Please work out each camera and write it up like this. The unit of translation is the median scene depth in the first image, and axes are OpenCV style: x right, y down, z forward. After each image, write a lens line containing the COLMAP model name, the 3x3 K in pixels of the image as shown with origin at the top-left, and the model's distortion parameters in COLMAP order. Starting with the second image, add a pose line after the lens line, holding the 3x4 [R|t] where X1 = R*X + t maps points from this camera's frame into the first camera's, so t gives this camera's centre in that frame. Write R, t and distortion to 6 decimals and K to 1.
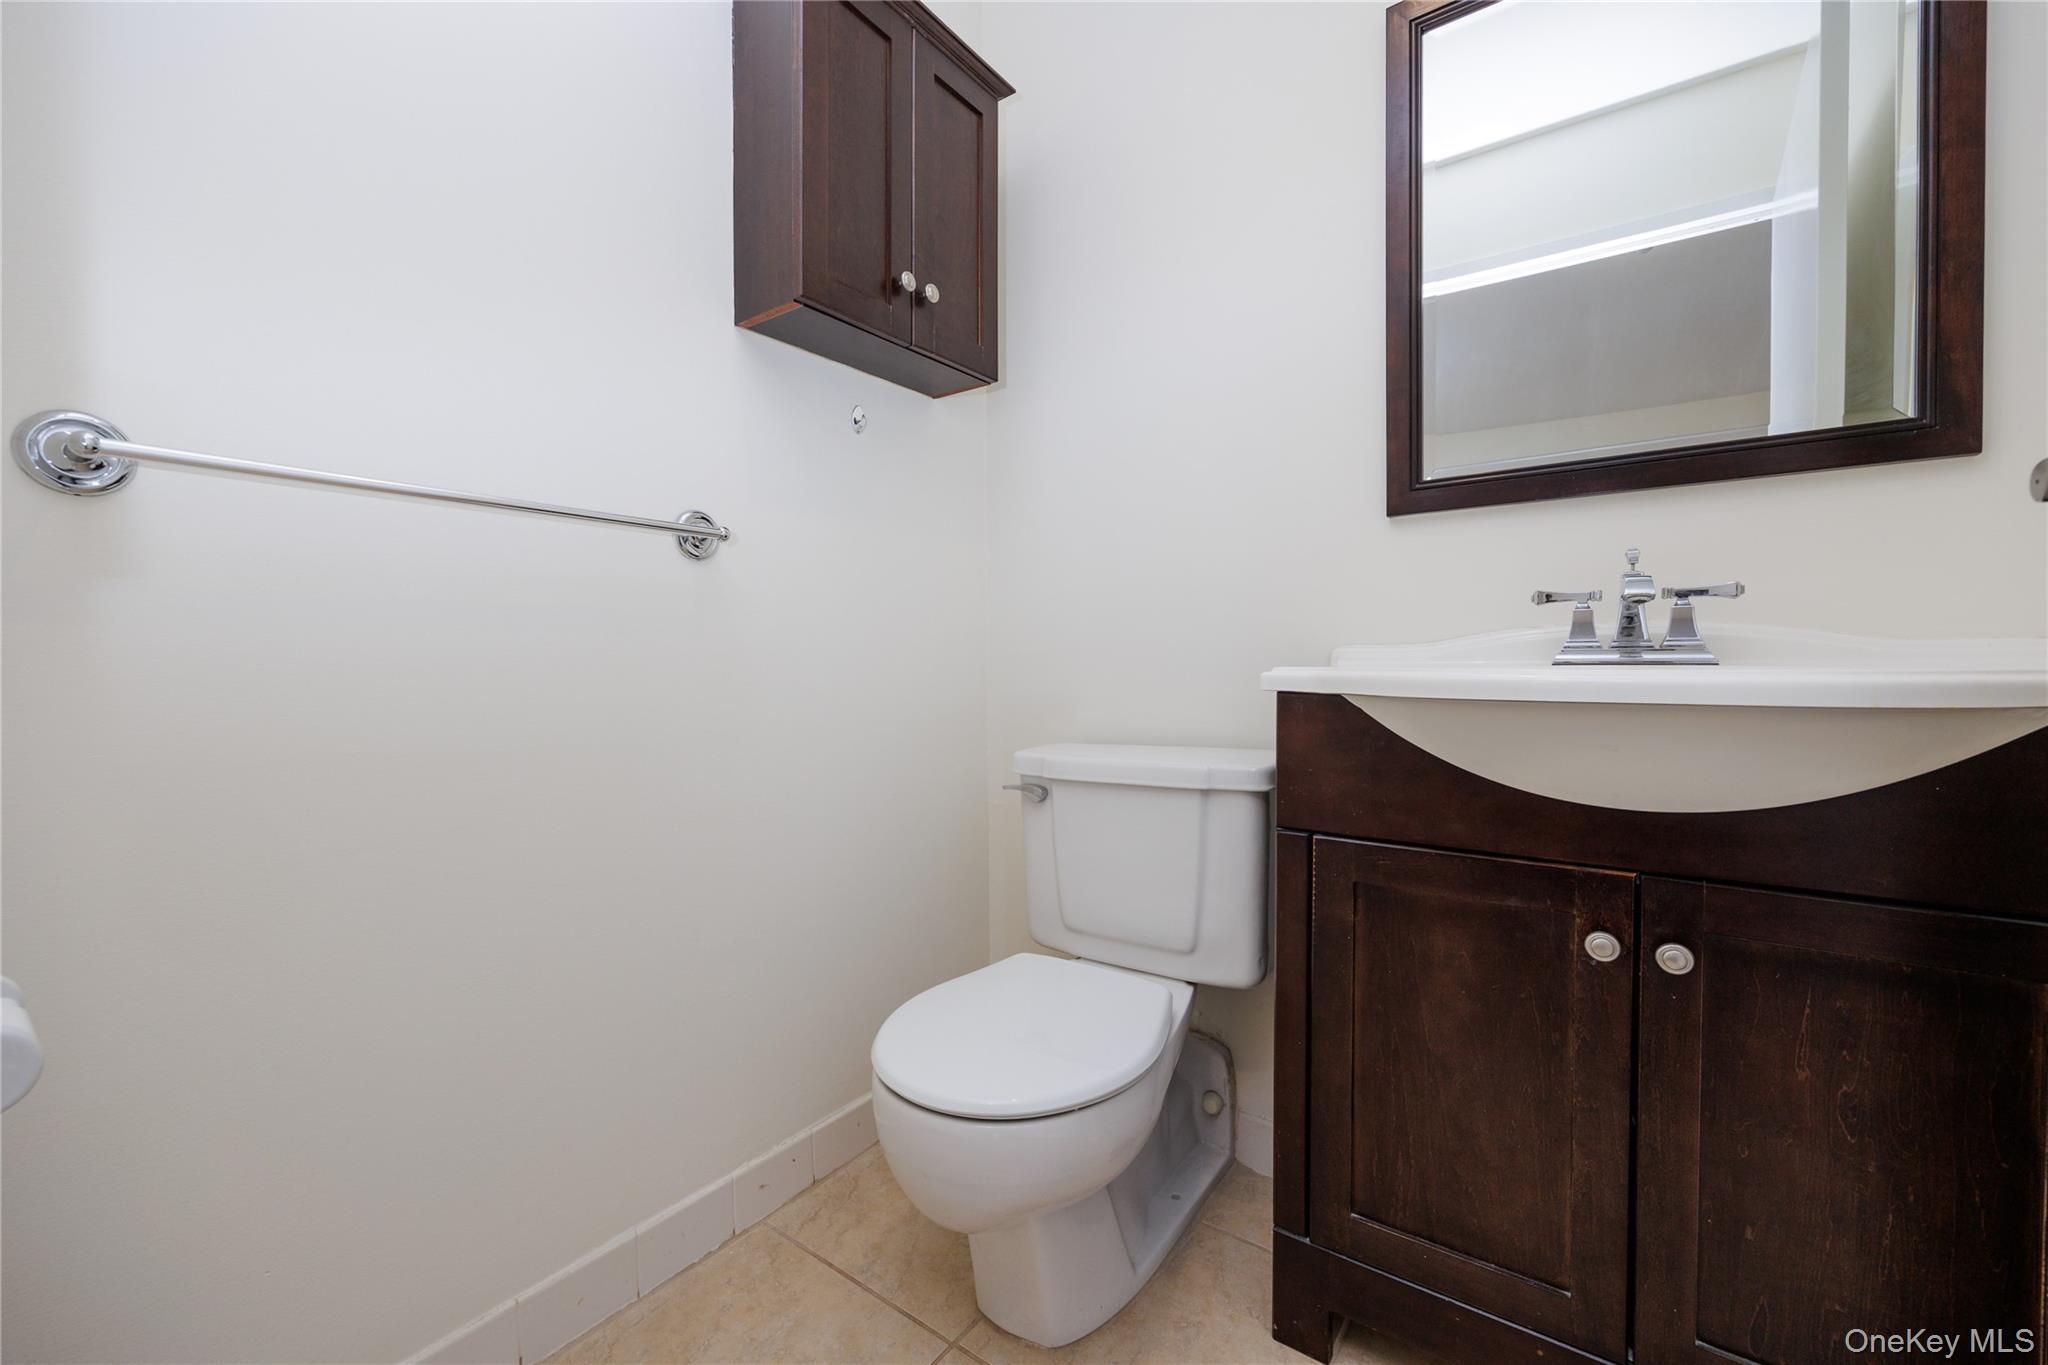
lens RADIAL K [[831.5, 0, 1027.5], [0, 831.5, 677.8], [0, 0, 1]] dist [0.002831, -0.000536]
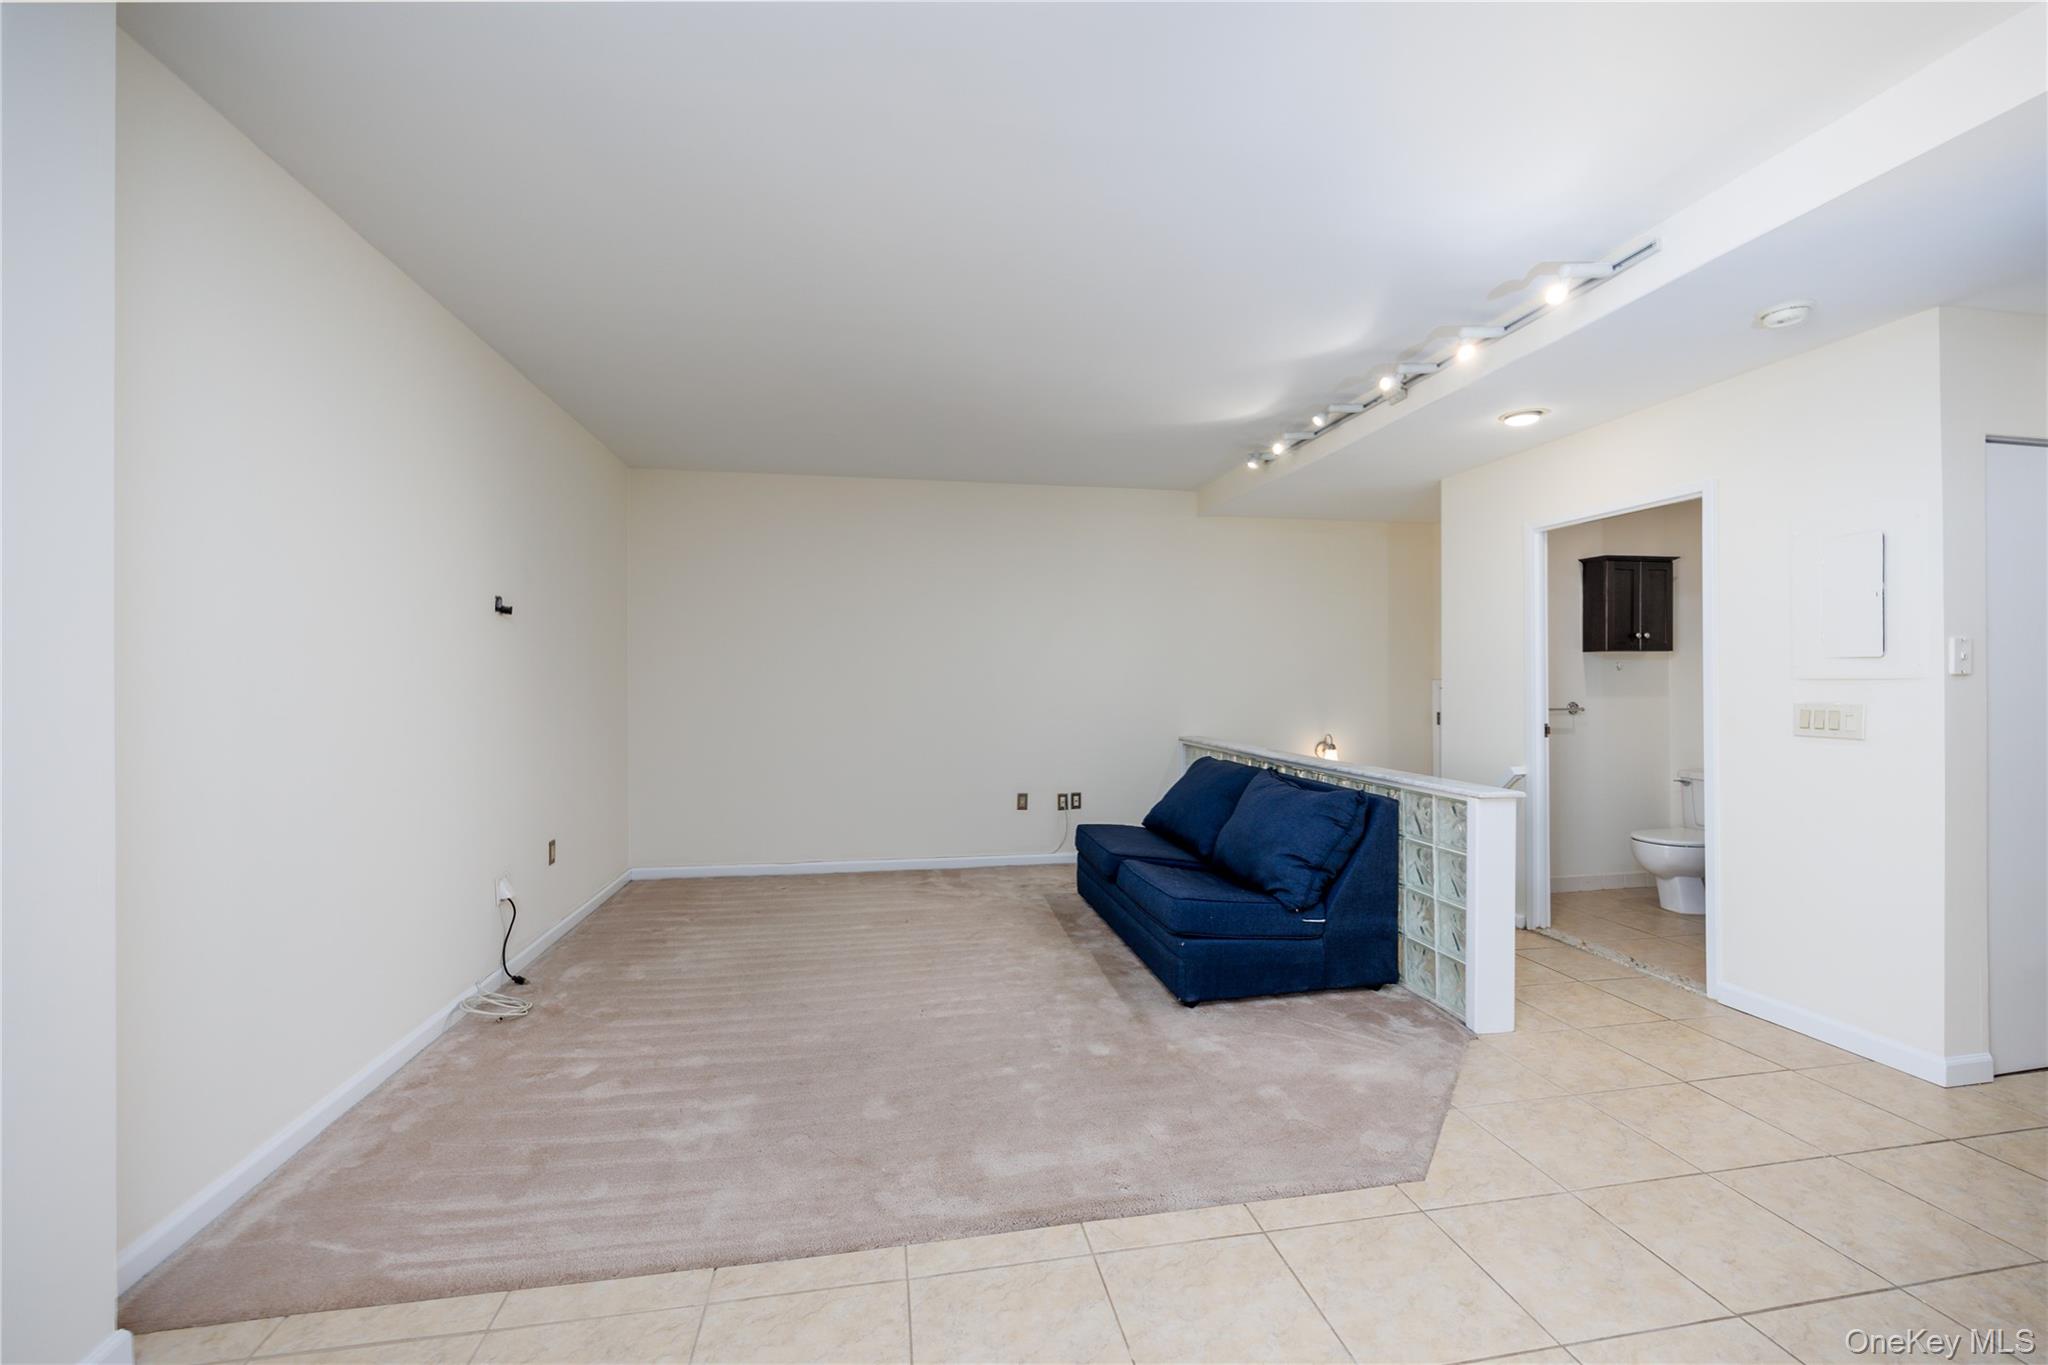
lens RADIAL K [[831.5, 0, 1024.7], [0, 831.5, 684.6], [0, 0, 1]] dist [0.002831, -0.000536]
pose [[0.736533, 0.007925, -0.676355, 0.333433], [-0.012112, 0.999926, -0.001473, -0.221982], [0.676293, 0.009277, 0.736574, -3.399822]]
